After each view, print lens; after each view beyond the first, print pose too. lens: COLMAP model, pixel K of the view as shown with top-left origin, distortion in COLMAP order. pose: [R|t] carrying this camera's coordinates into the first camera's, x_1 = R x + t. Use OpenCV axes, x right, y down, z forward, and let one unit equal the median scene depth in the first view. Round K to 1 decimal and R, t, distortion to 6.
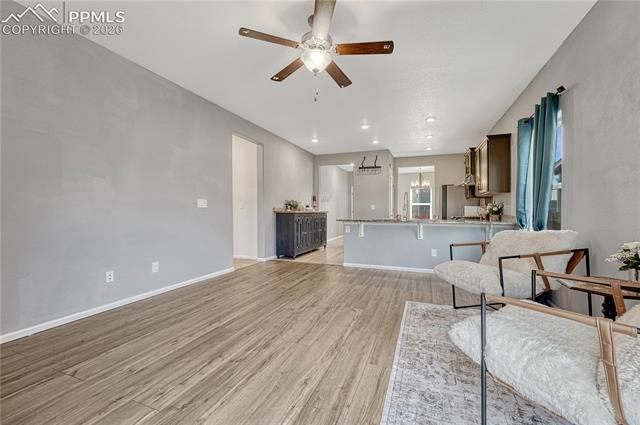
lens RADIAL K [[269.1, 0, 320.0], [0, 269.1, 212.5], [0, 0, 1]] dist [-0.002974, 0.000044]
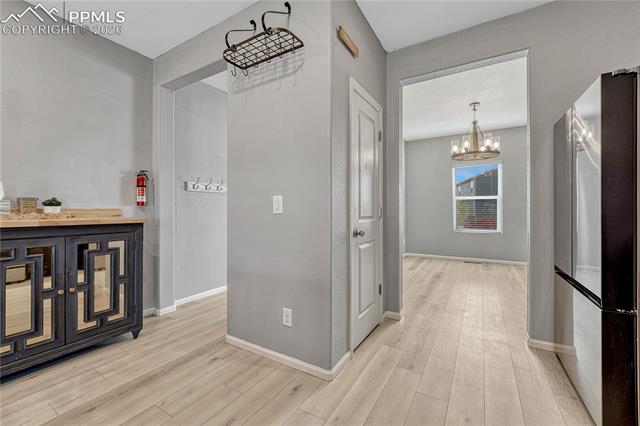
lens RADIAL K [[268.2, 0, 319.0], [0, 268.2, 210.4], [0, 0, 1]] dist [-0.009729, -0.000158]
pose [[0.985443, -0.006610, -0.169878, 0.691599], [0.005689, 0.999966, -0.005907, -0.025902], [0.169911, 0.004855, 0.985447, 1.869268]]
